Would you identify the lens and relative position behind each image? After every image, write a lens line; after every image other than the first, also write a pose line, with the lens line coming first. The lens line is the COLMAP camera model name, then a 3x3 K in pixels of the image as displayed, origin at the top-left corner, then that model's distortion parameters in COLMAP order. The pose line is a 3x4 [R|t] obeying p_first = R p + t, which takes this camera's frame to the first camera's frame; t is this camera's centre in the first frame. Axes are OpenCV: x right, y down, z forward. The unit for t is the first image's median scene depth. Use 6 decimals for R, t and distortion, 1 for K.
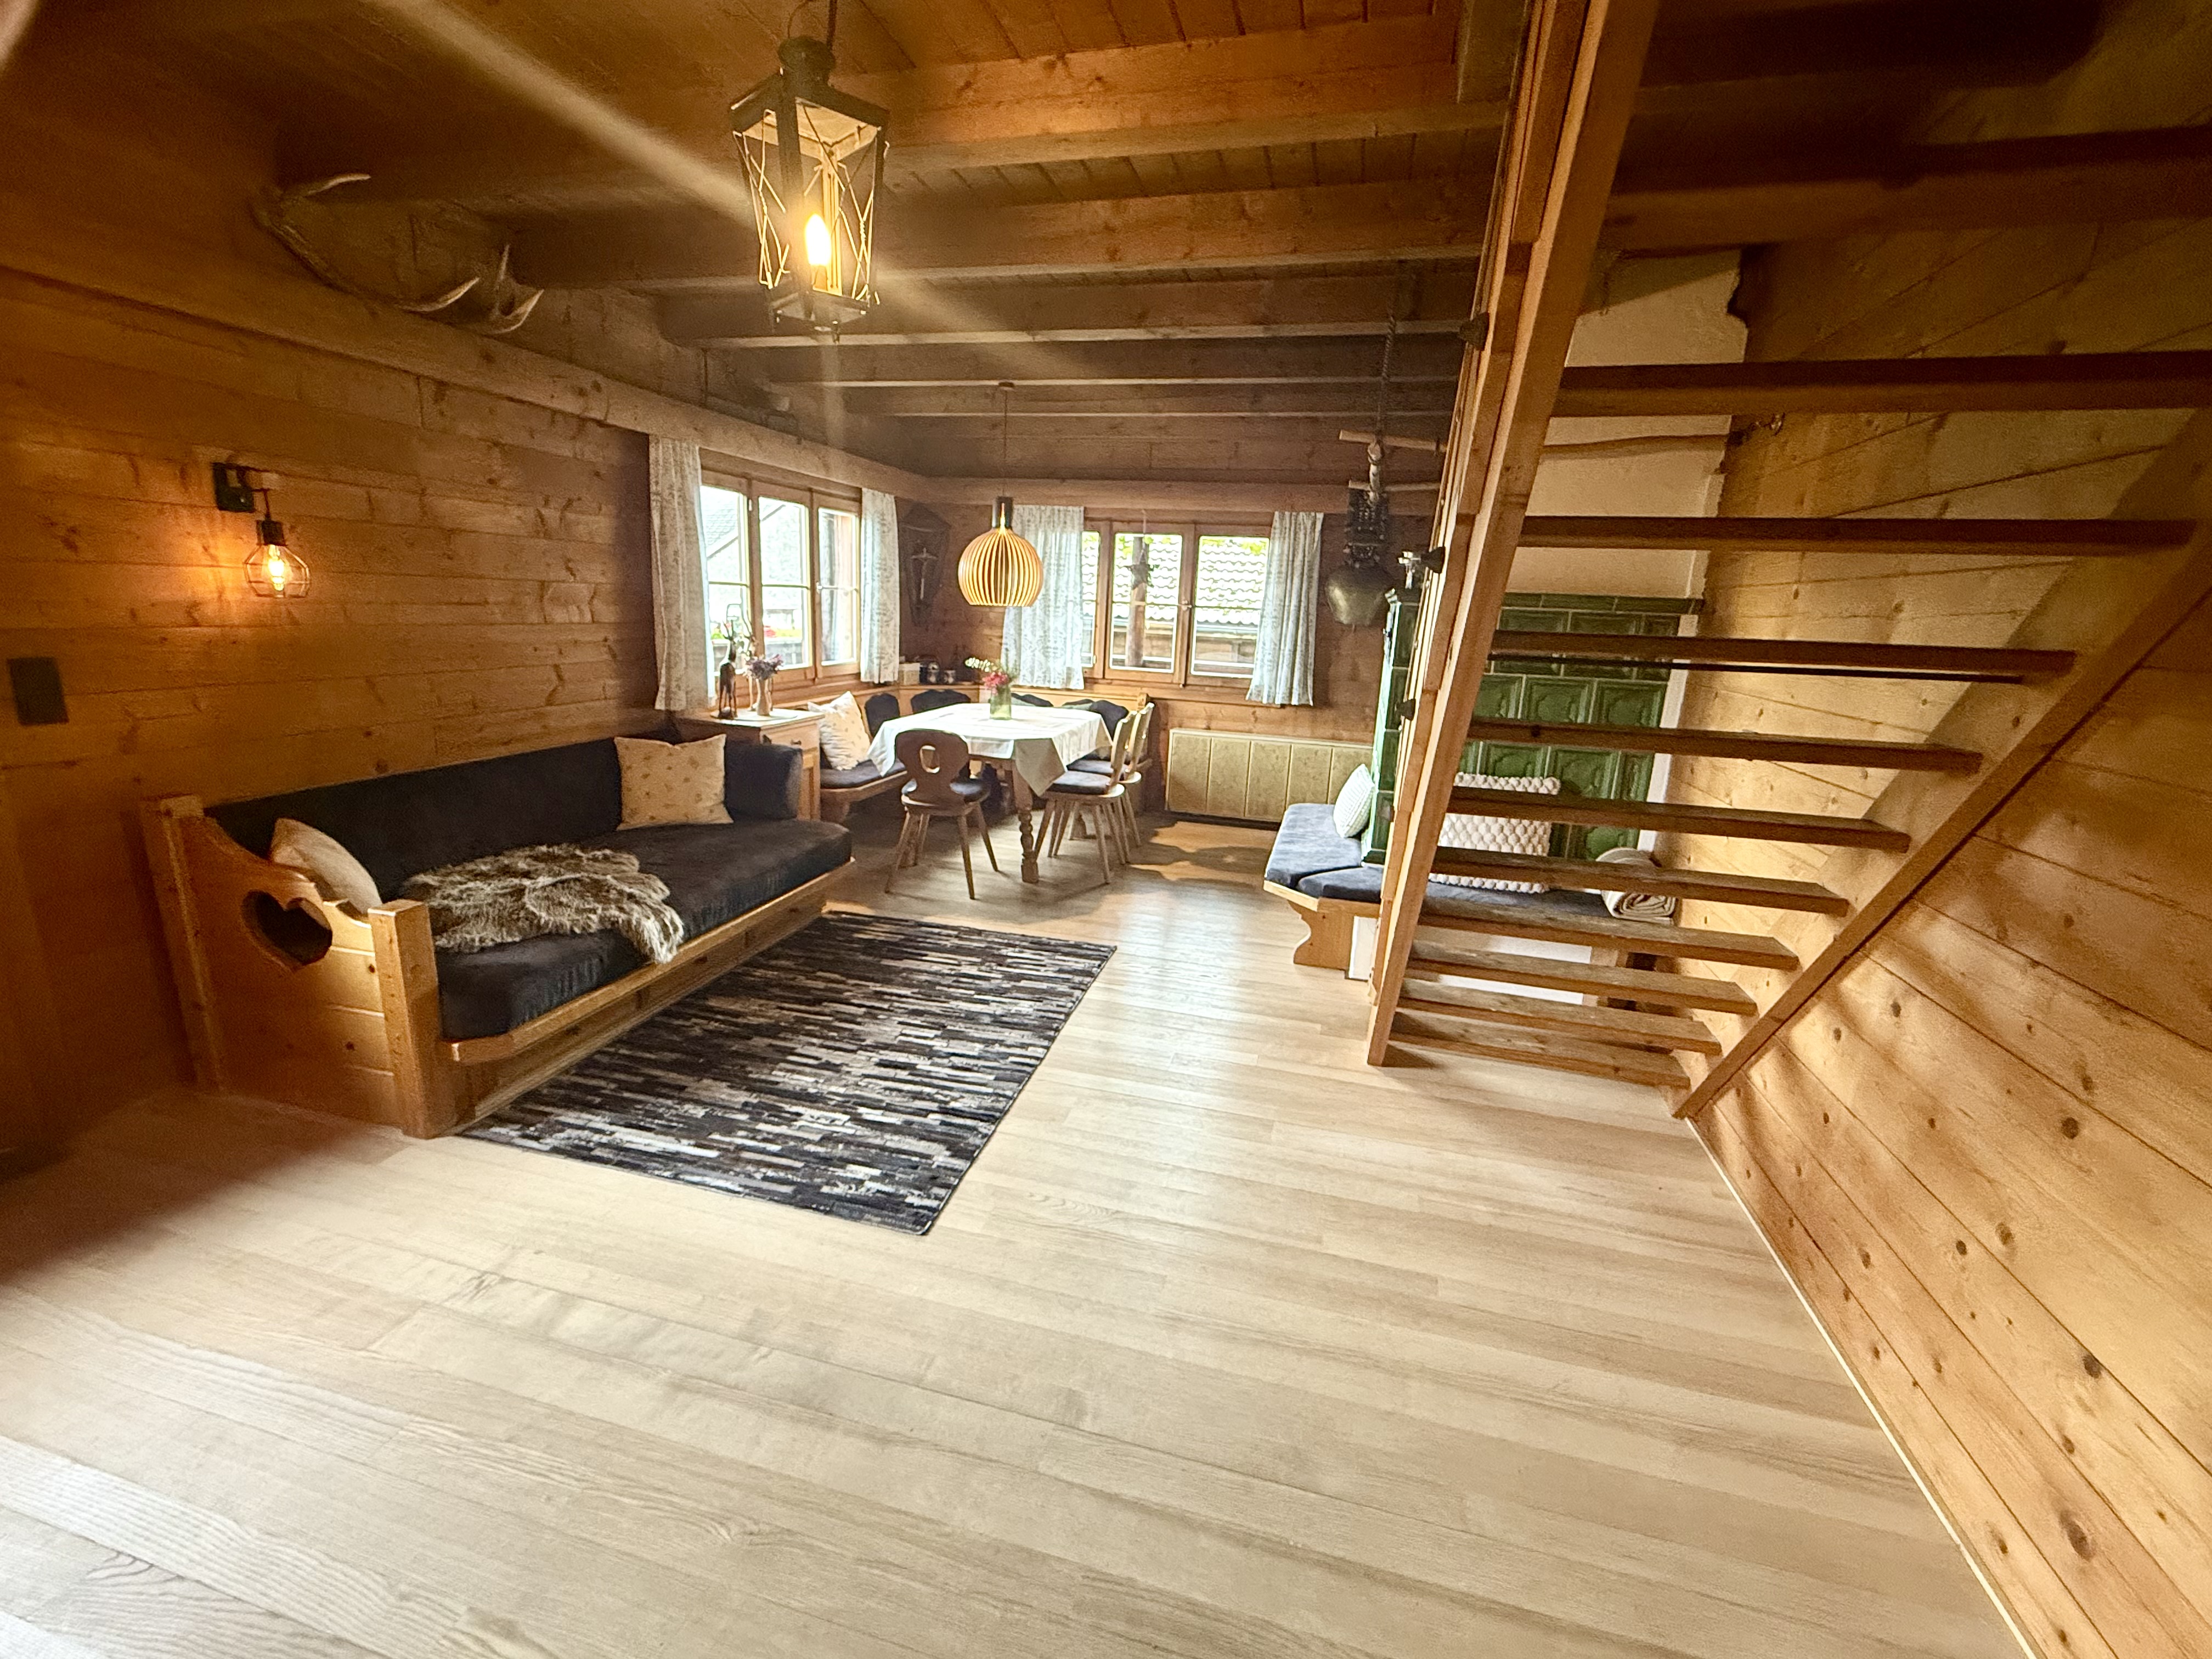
lens RADIAL K [[950.8, 0, 1109.9], [0, 950.8, 853.9], [0, 0, 1]] dist [0.001475, 0.000100]
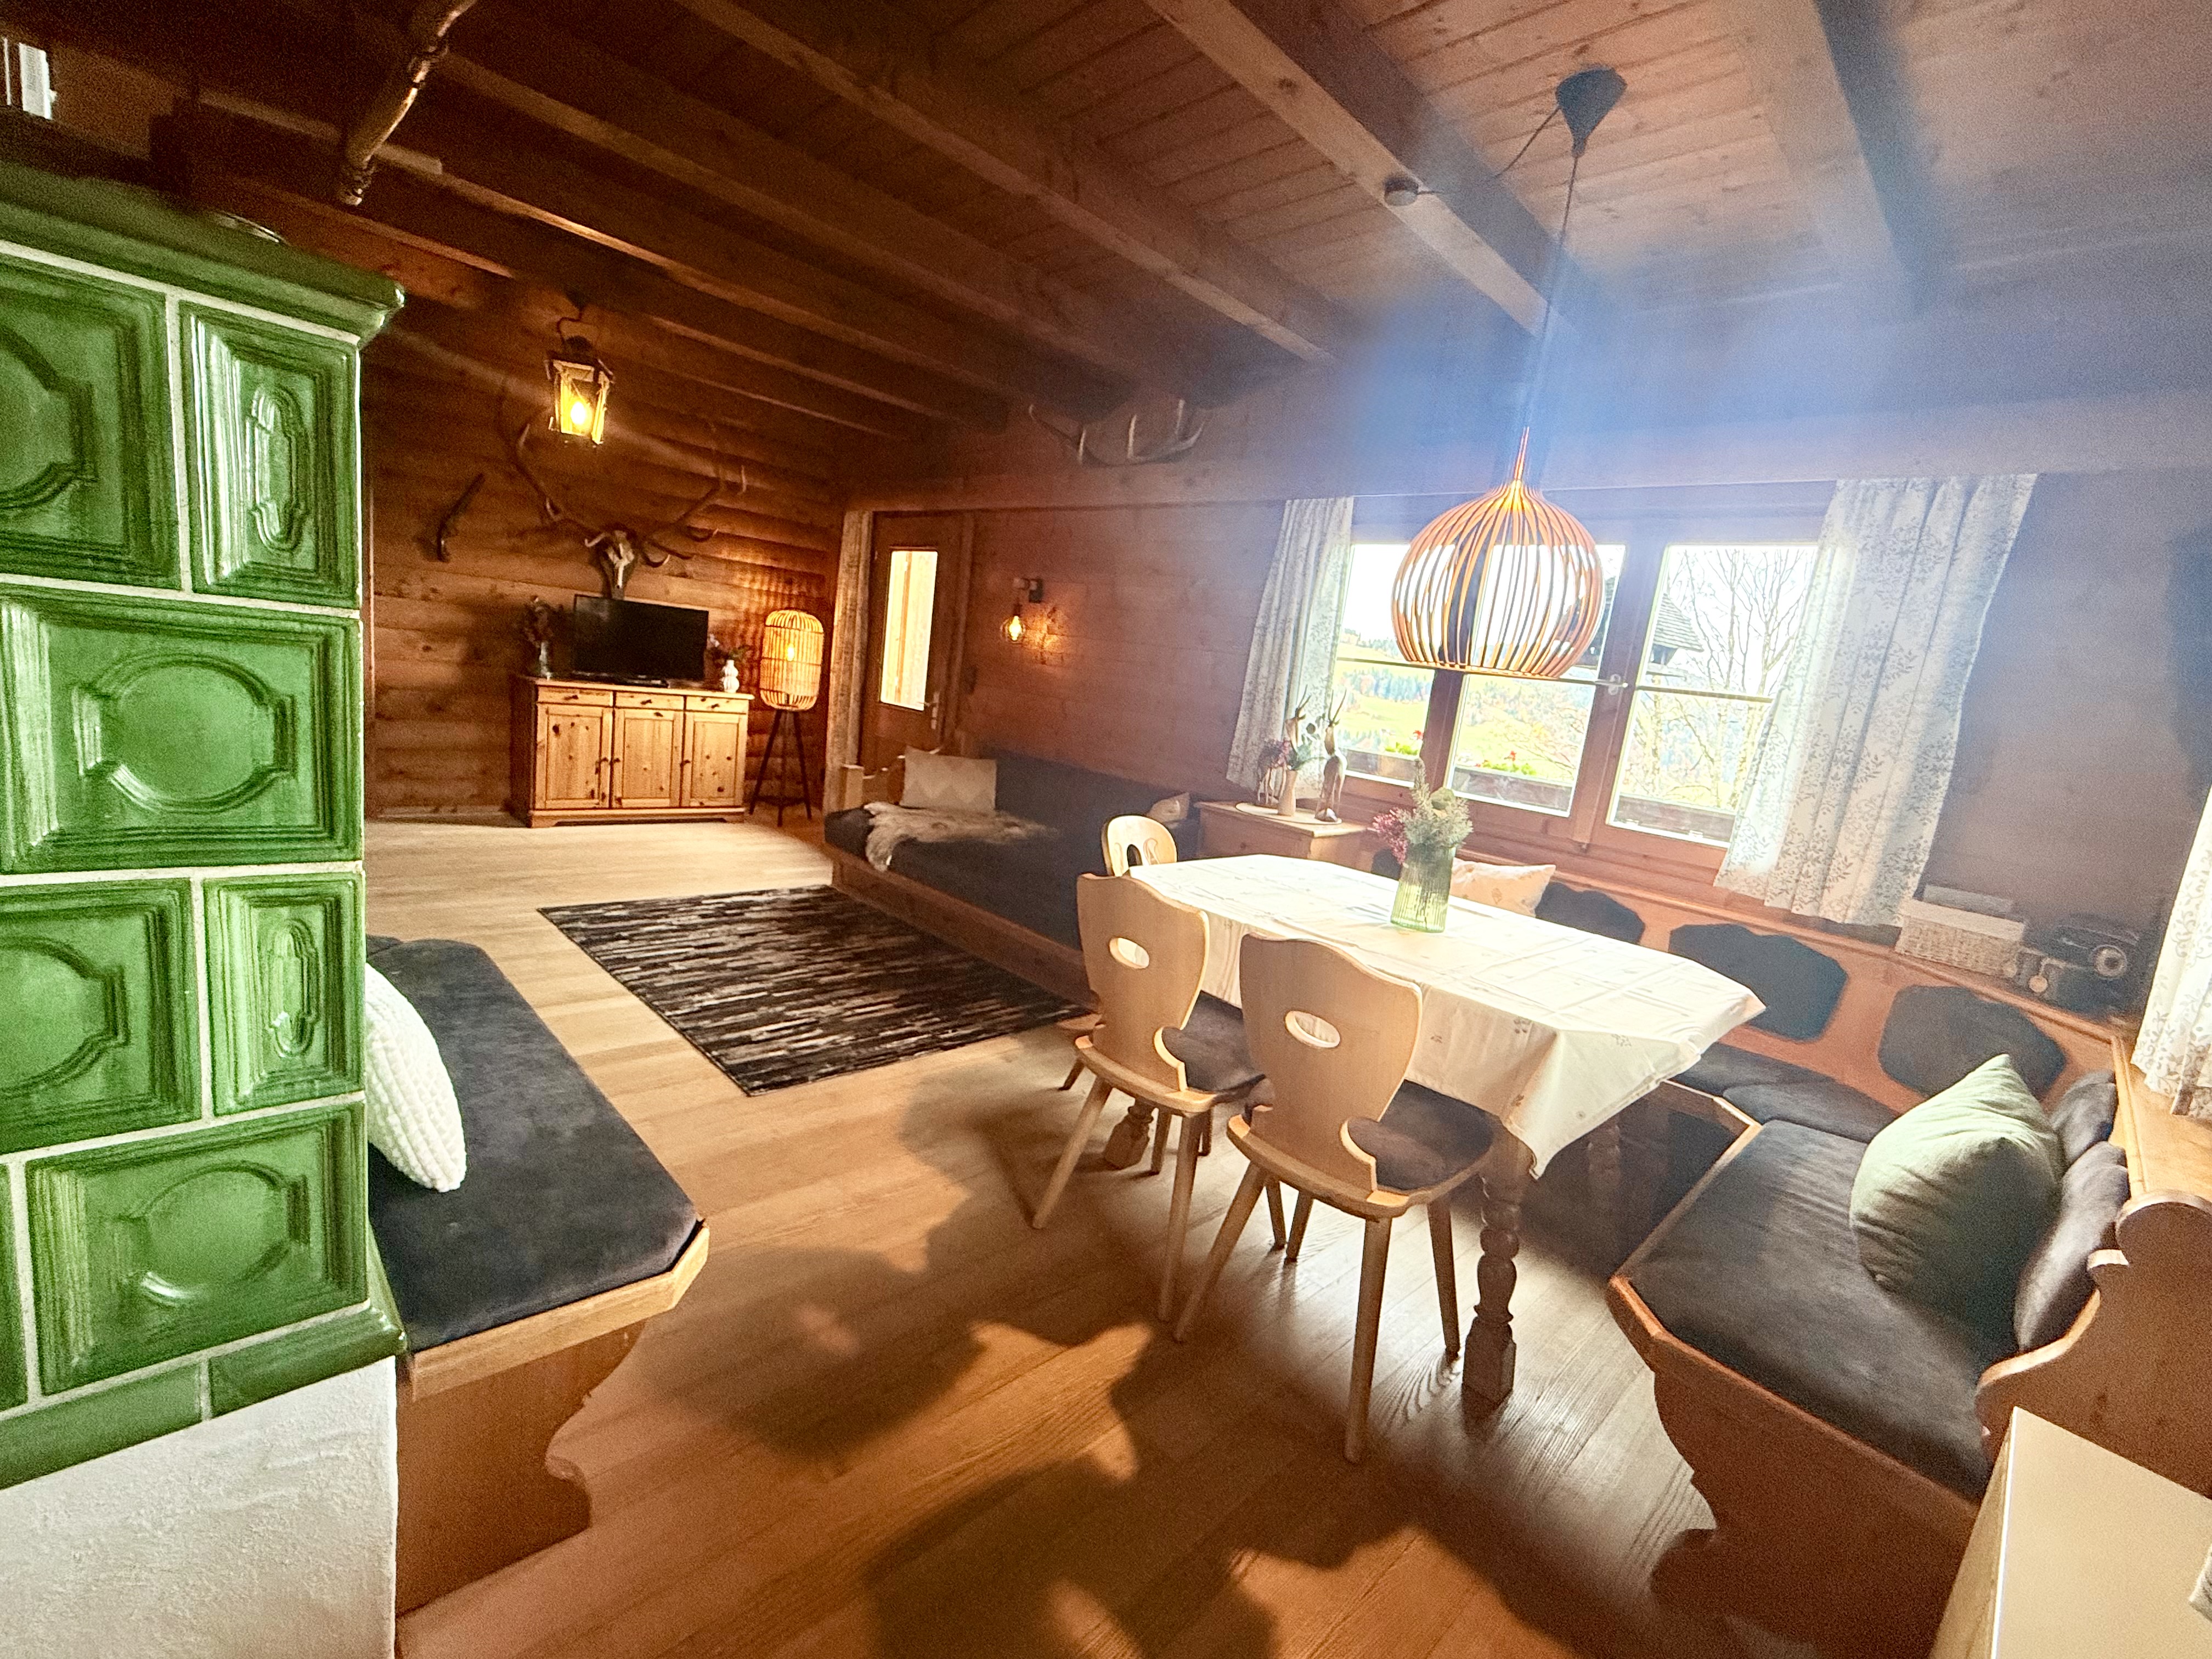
lens RADIAL K [[964.5, 0, 1106.0], [0, 964.5, 829.5], [0, 0, 1]] dist [0.002888, -0.000071]
pose [[-0.516766, 0.024666, -0.855771, 0.452377], [-0.363793, 0.898525, 0.245578, -0.321367], [0.774989, 0.438230, -0.455354, 1.459425]]
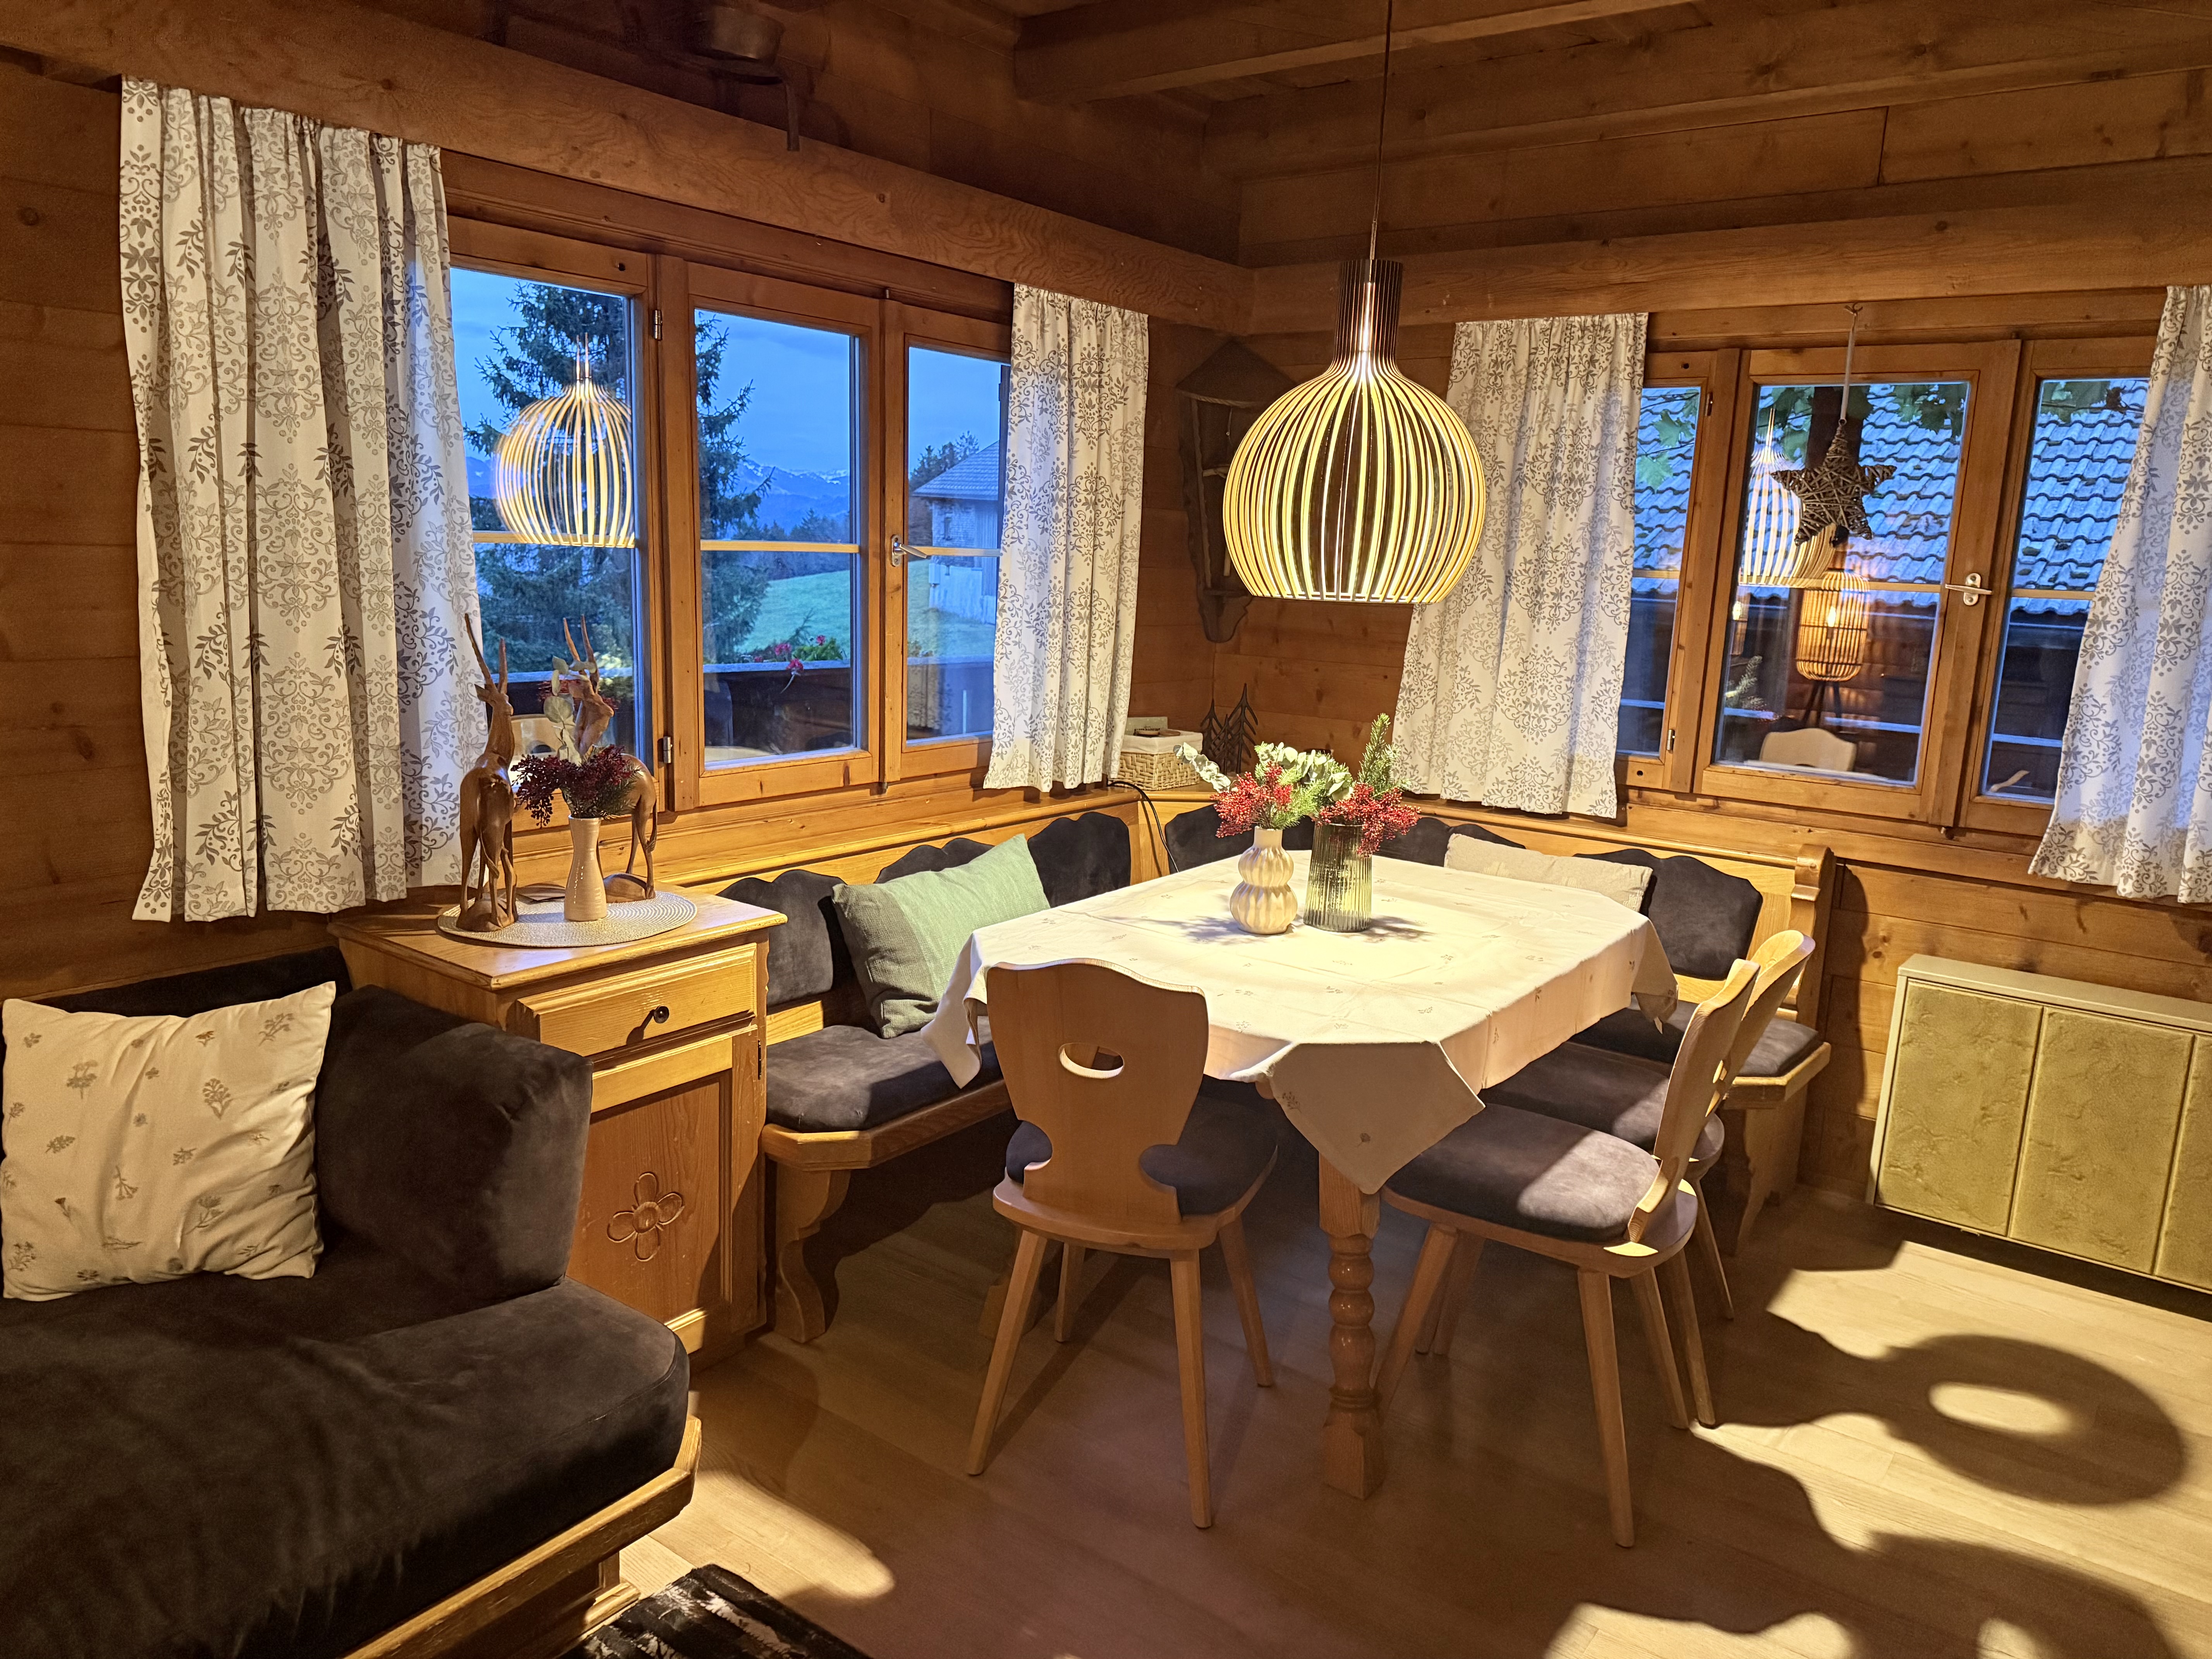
lens RADIAL K [[1537.7, 0, 1106.0], [0, 1537.7, 829.5], [0, 0, 1]] dist [0.021957, -0.026833]
pose [[0.921257, 0.061352, -0.384086, 0.023284], [-0.095249, 0.993000, -0.069846, -0.184958], [0.377112, 0.100930, 0.920652, 0.667230]]
